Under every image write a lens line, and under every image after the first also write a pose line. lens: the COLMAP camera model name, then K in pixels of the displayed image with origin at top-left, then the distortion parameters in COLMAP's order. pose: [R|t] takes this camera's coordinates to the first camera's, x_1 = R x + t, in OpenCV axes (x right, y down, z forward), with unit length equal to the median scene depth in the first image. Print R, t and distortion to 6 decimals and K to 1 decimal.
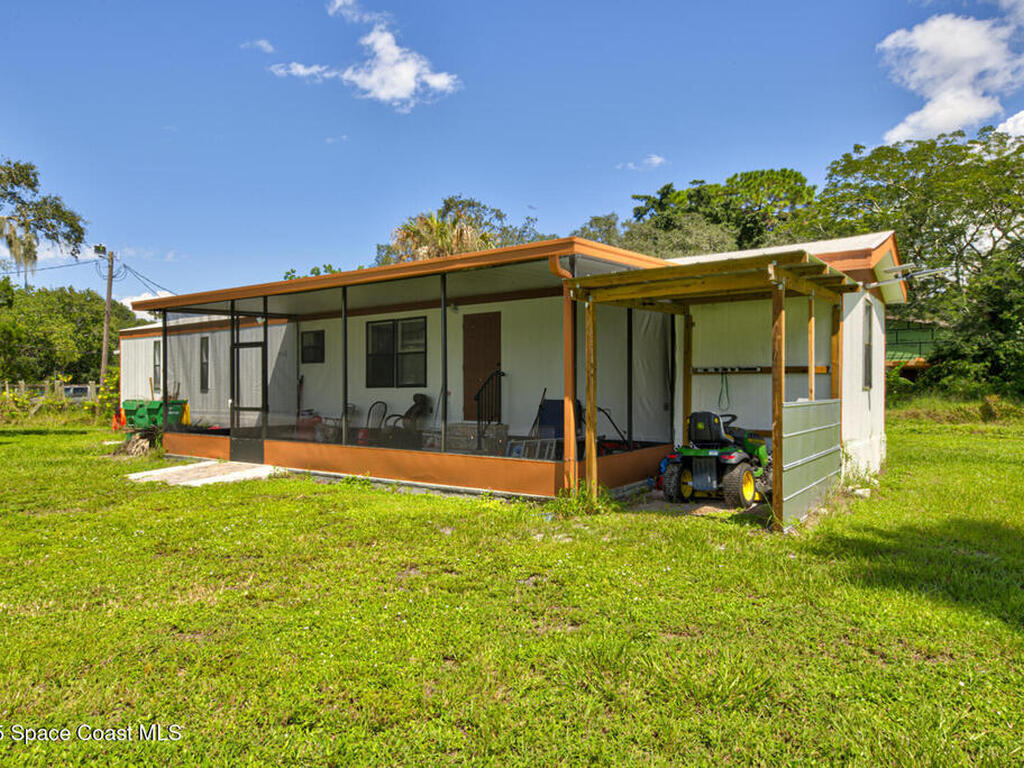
lens RADIAL K [[659.5, 0, 512.0], [0, 659.5, 384.0], [0, 0, 1]] dist [0.064392, -0.000778]
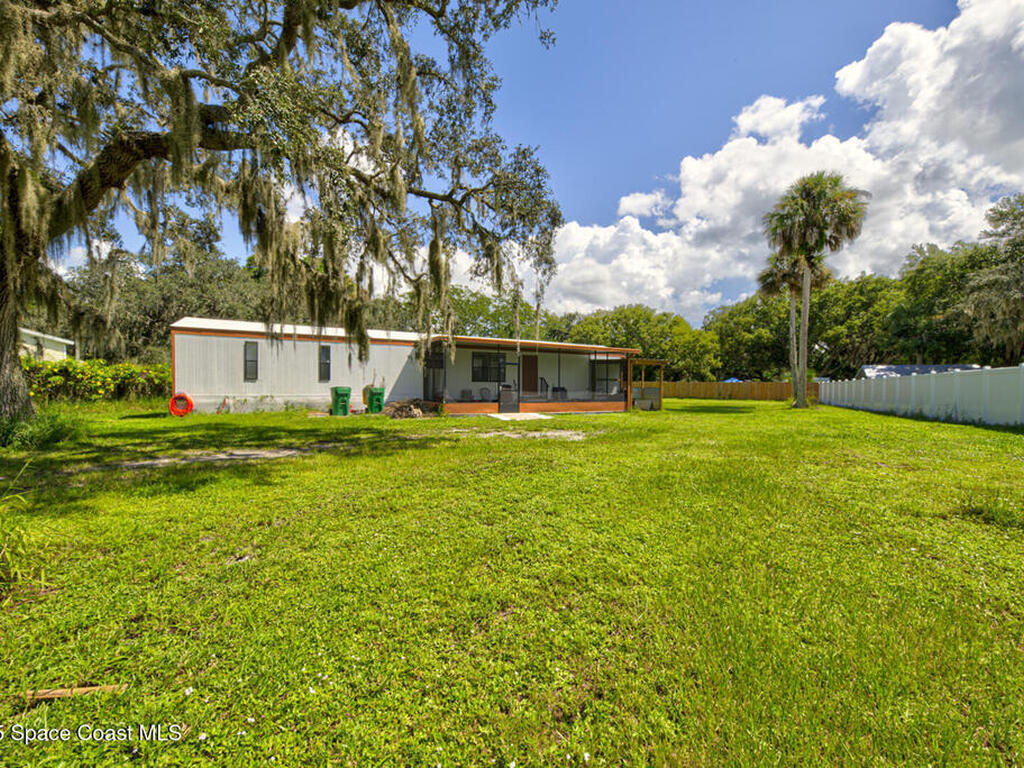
lens RADIAL K [[394.2, 0, 512.1], [0, 394.2, 395.8], [0, 0, 1]] dist [0.036034, -0.011752]
pose [[0.455153, -0.018751, 0.890216, -1.244685], [-0.017350, 0.999402, 0.029922, 0.009922], [-0.890244, -0.029064, 0.454555, 0.262804]]
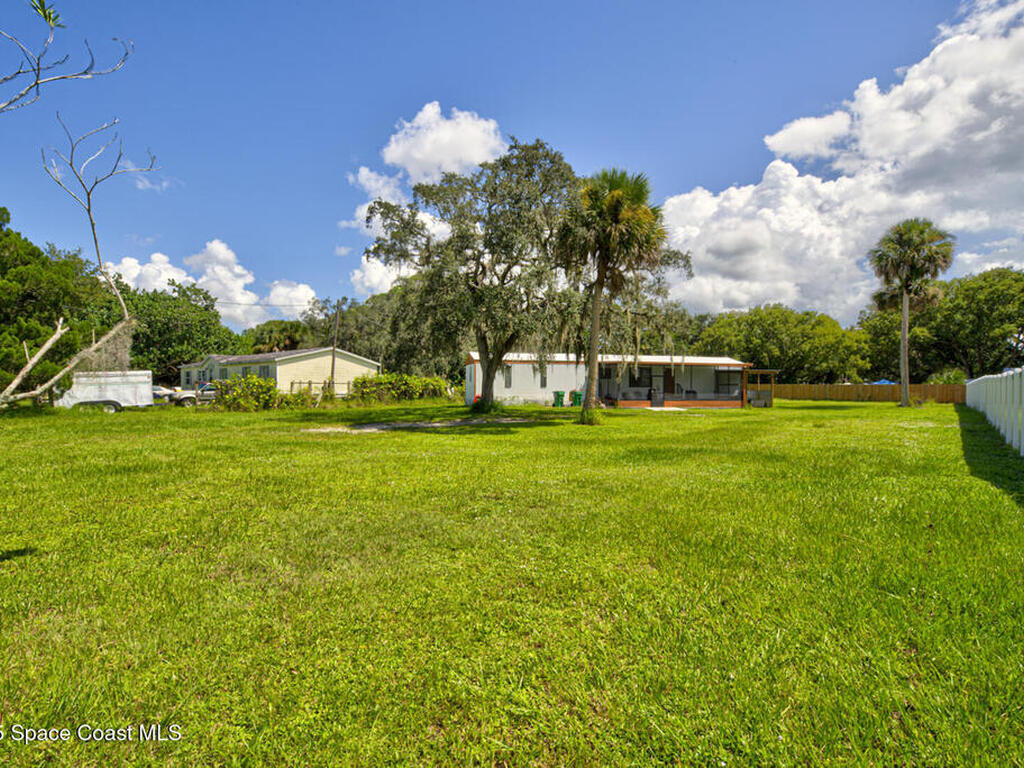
lens RADIAL K [[480.9, 0, 491.7], [0, 480.9, 390.0], [0, 0, 1]] dist [0.002858, 0.000256]
pose [[0.675055, -0.002779, 0.737762, -2.303953], [-0.011397, 0.999834, 0.014194, -0.005474], [-0.737679, -0.017990, 0.674911, -0.113724]]
